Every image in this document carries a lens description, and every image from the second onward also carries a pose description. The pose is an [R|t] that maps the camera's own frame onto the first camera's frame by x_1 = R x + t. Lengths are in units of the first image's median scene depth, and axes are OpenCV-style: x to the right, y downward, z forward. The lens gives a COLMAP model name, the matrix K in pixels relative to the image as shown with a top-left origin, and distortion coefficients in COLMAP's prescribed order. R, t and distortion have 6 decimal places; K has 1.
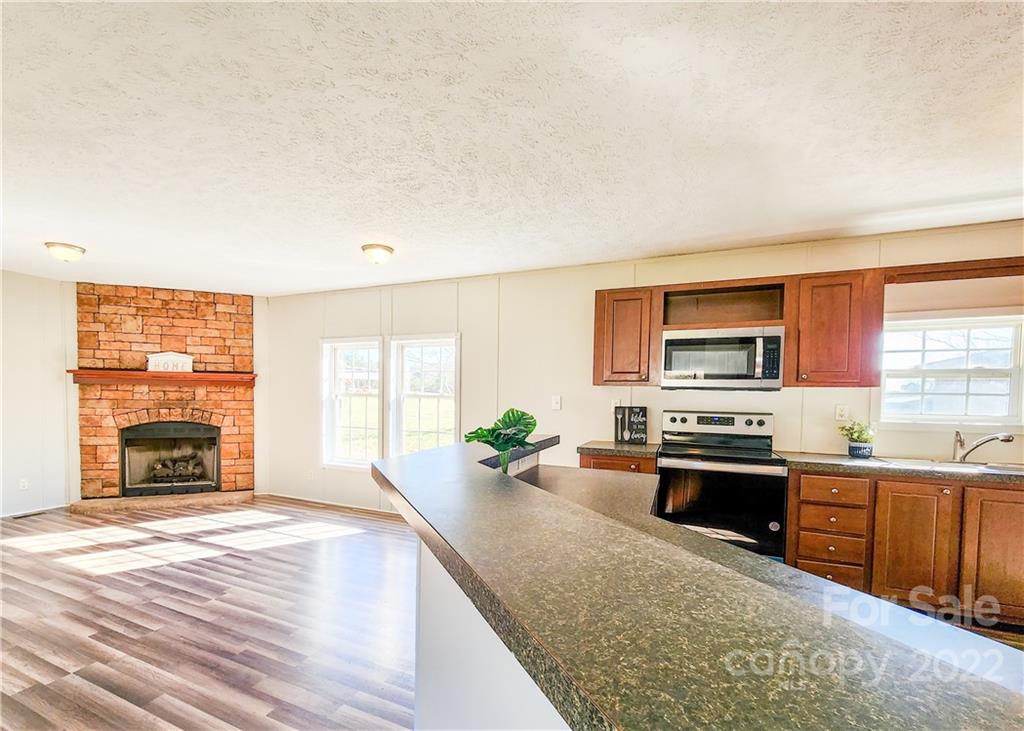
lens RADIAL K [[458.9, 0, 470.6], [0, 458.9, 409.7], [0, 0, 1]] dist [-0.002289, -0.000291]
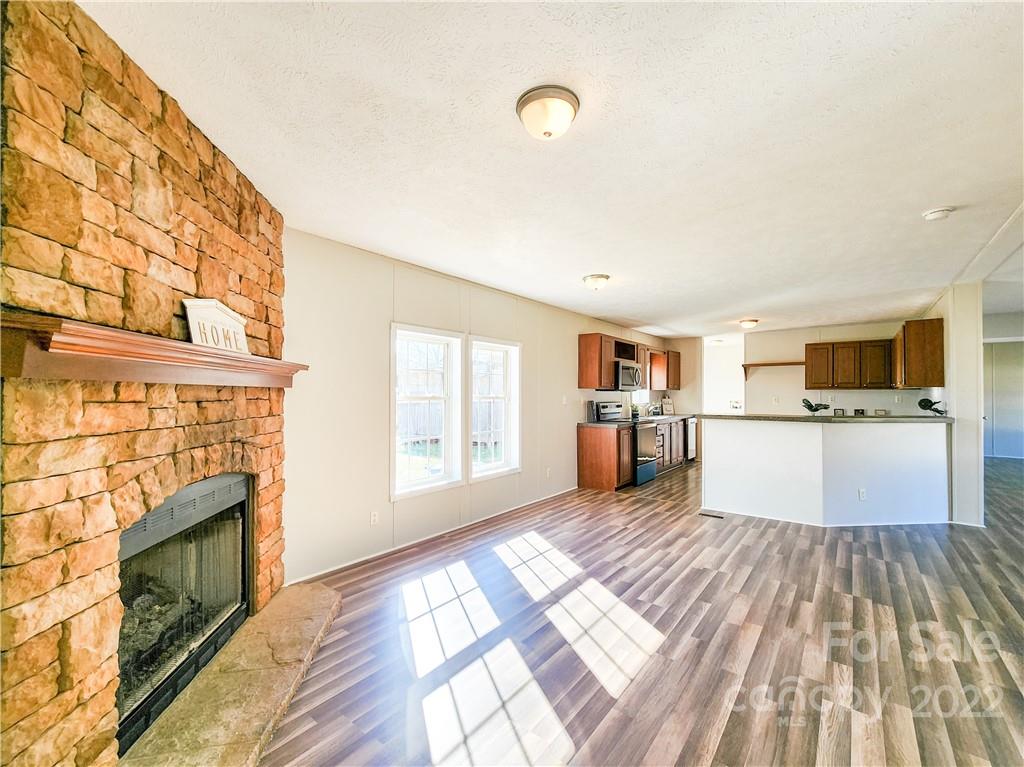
lens RADIAL K [[433.9, 0, 507.8], [0, 433.9, 386.0], [0, 0, 1]] dist [0.000379, 0.000193]
pose [[0.227360, 0.003604, 0.973804, -1.316011], [0.036793, 0.999247, -0.012288, -0.053119], [-0.973115, 0.038623, 0.227057, 0.926360]]
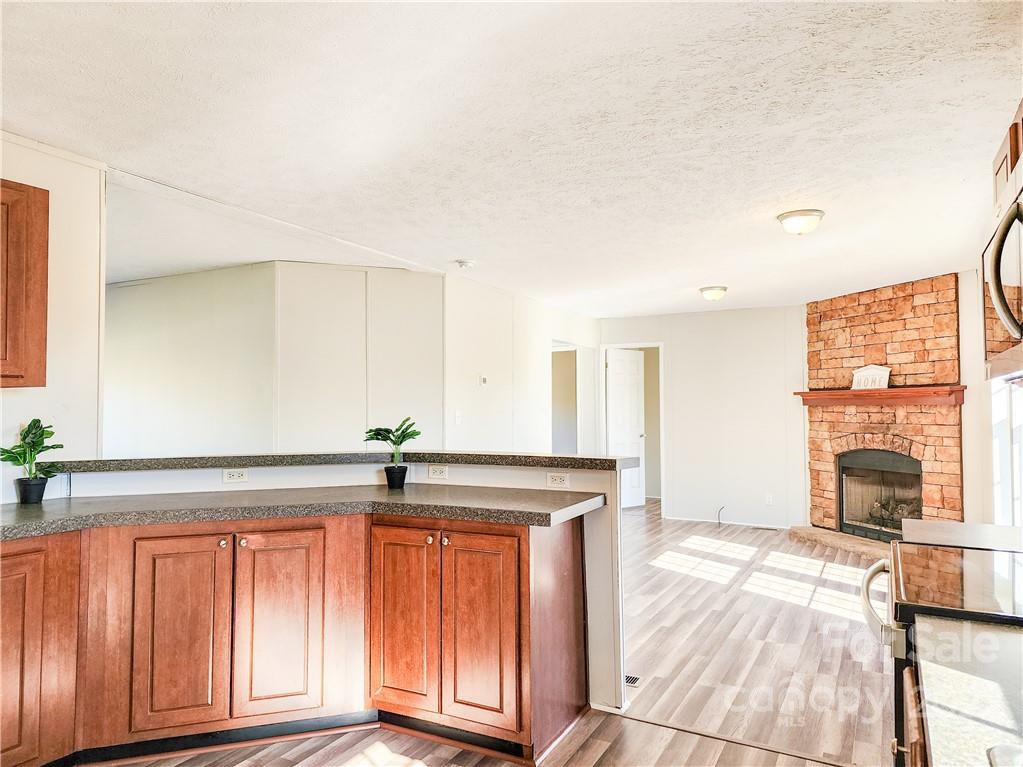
lens RADIAL K [[691.8, 0, 511.5], [0, 691.8, 383.5], [0, 0, 1]] dist [0.083796, -0.070875]
pose [[-0.048043, -0.052183, -0.997481, 0.882650], [-0.037188, 0.998035, -0.050421, -0.005873], [0.998153, 0.034672, -0.049889, 0.570525]]
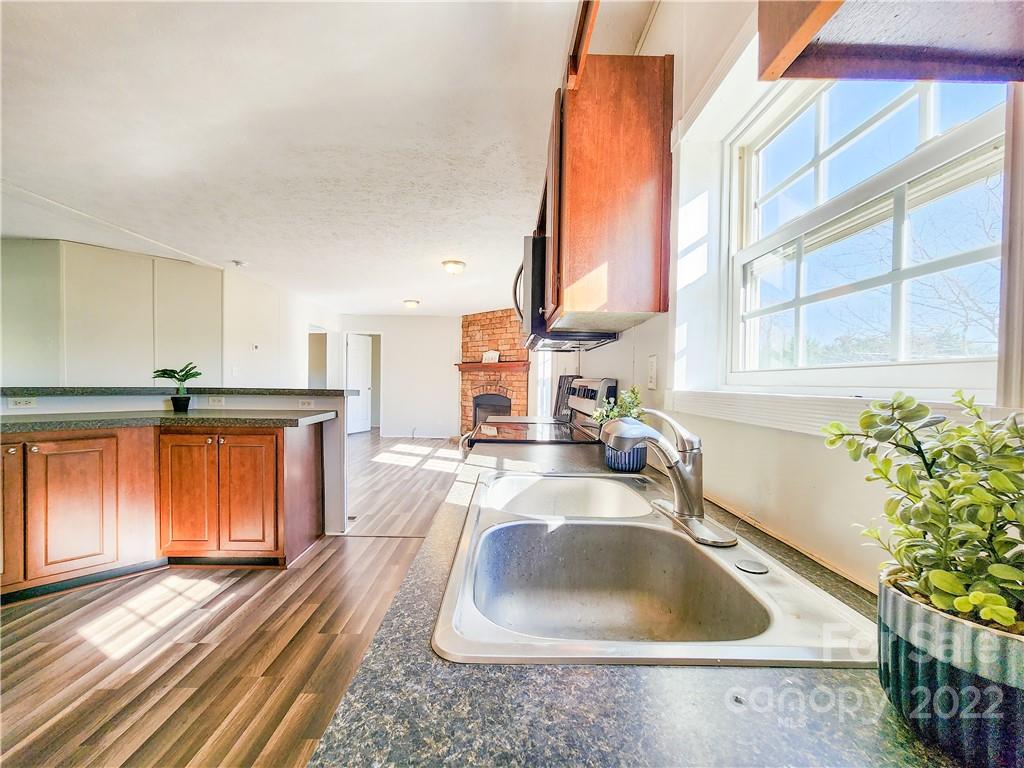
lens RADIAL K [[420.1, 0, 510.7], [0, 420.1, 389.0], [0, 0, 1]] dist [-0.004329, 0.003697]
pose [[0.435292, 0.008741, -0.900247, 0.951200], [-0.041564, 0.999082, -0.010397, 0.028782], [0.899329, 0.041944, 0.435256, 0.589972]]
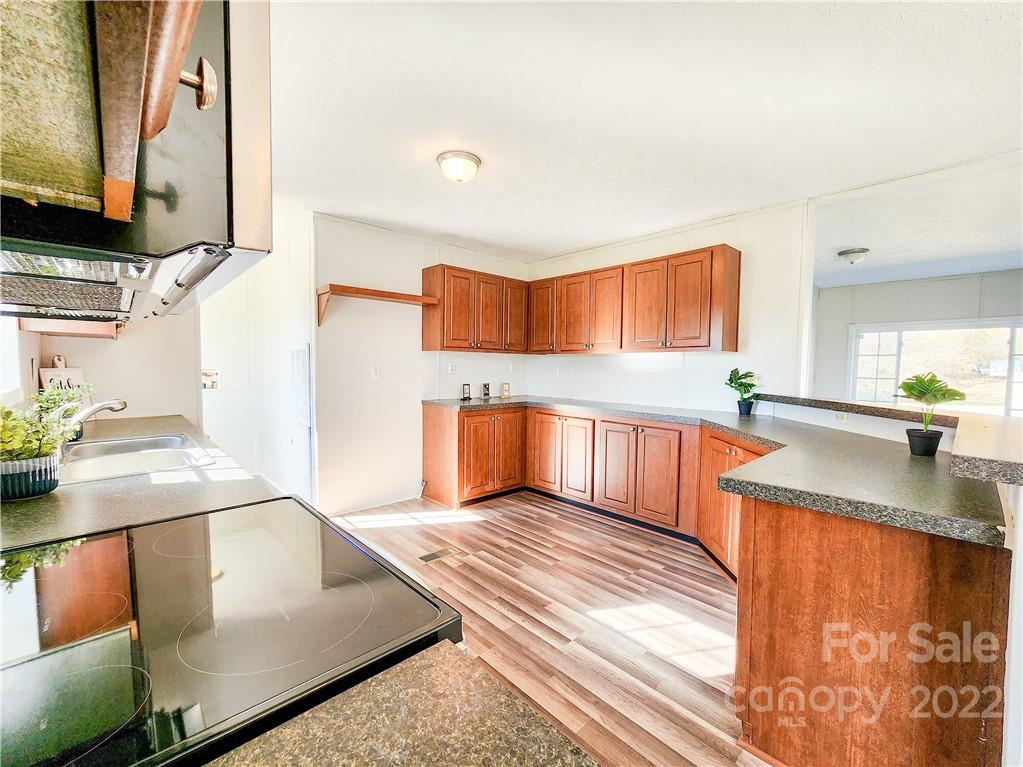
lens RADIAL K [[427.8, 0, 513.5], [0, 427.8, 387.1], [0, 0, 1]] dist [0.000678, 0.000018]
pose [[-0.928331, -0.046008, 0.368898, 0.267973], [-0.012582, 0.995632, 0.092509, -0.022373], [-0.371543, 0.081237, -0.924855, 0.963895]]
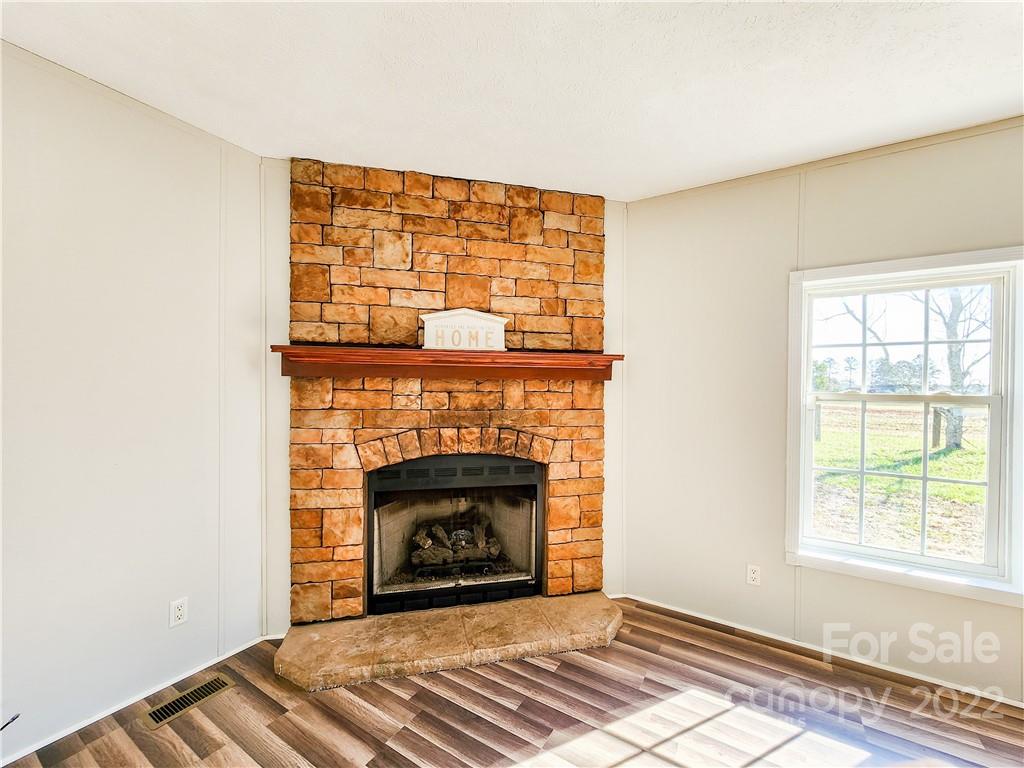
lens RADIAL K [[420.1, 0, 510.7], [0, 420.1, 389.0], [0, 0, 1]] dist [-0.004329, 0.003697]
pose [[0.993427, -0.002815, -0.114435, -0.763462], [-0.000443, 0.999596, -0.028433, -0.041397], [0.114468, 0.028297, 0.993024, 0.787498]]
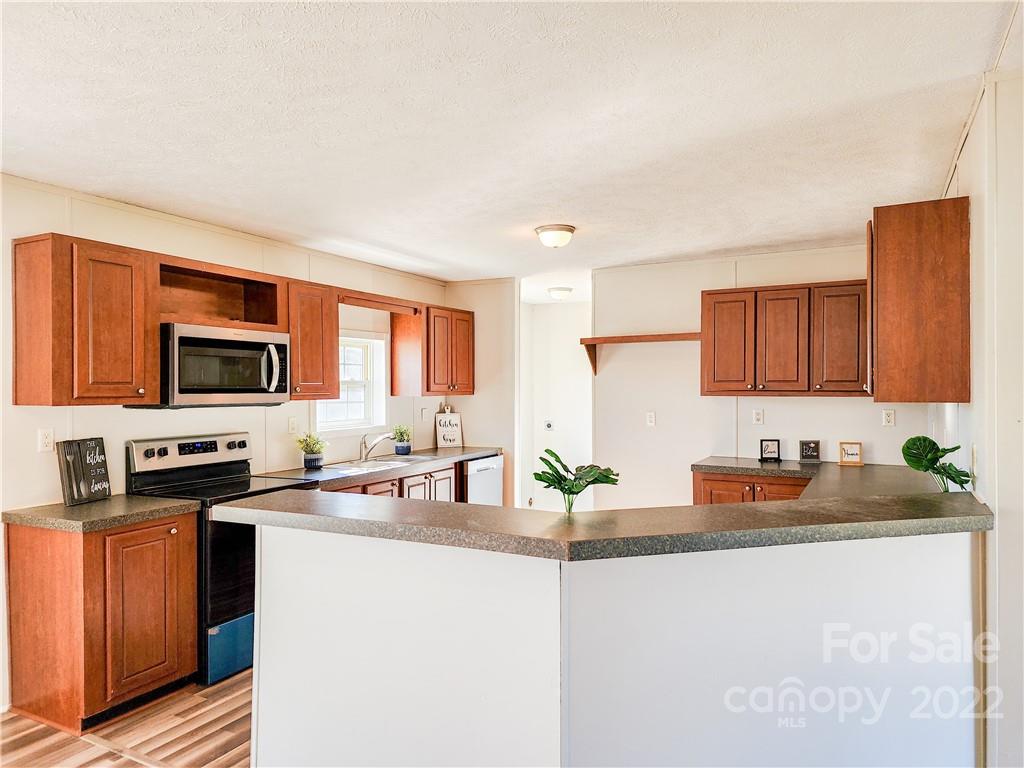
lens RADIAL K [[674.5, 0, 510.8], [0, 674.5, 389.1], [0, 0, 1]] dist [0.130503, -0.162916]
pose [[0.041398, -0.016289, 0.999010, -0.509821], [0.042779, 0.998979, 0.014516, -0.059949], [-0.998226, 0.042136, 0.042053, 0.409215]]
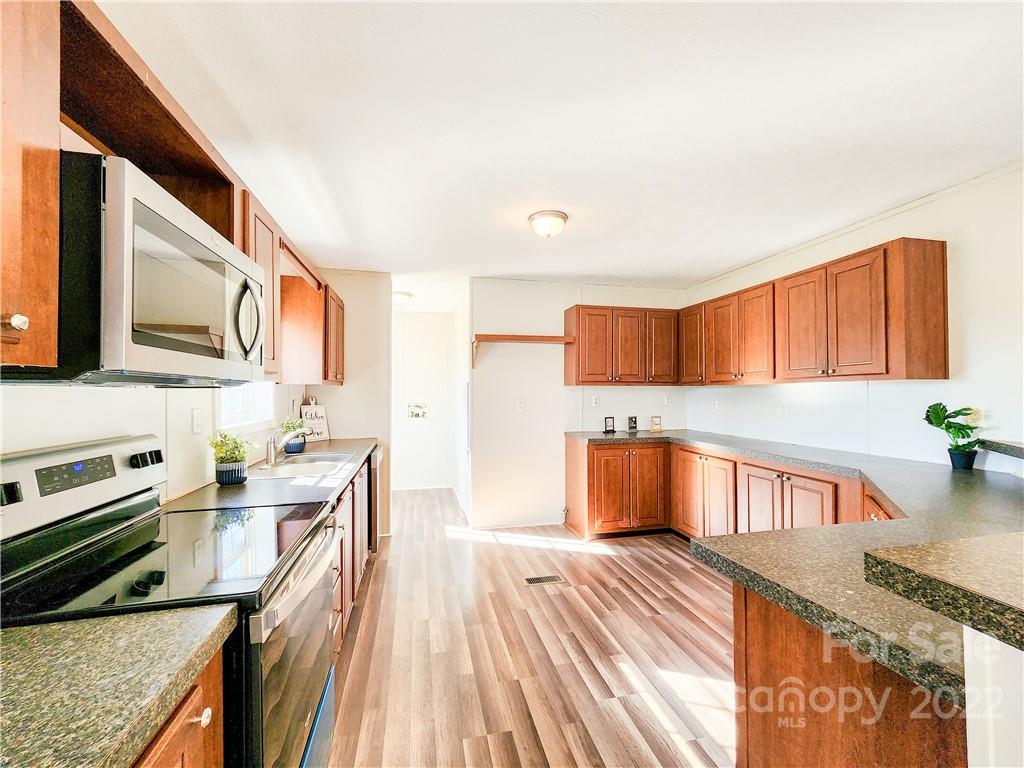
lens RADIAL K [[420.1, 0, 510.7], [0, 420.1, 389.0], [0, 0, 1]] dist [-0.004329, 0.003697]
pose [[-0.614651, -0.007247, 0.788766, 0.081811], [0.024009, 0.999323, 0.027891, -0.036813], [-0.788434, 0.036080, -0.614060, 0.860527]]
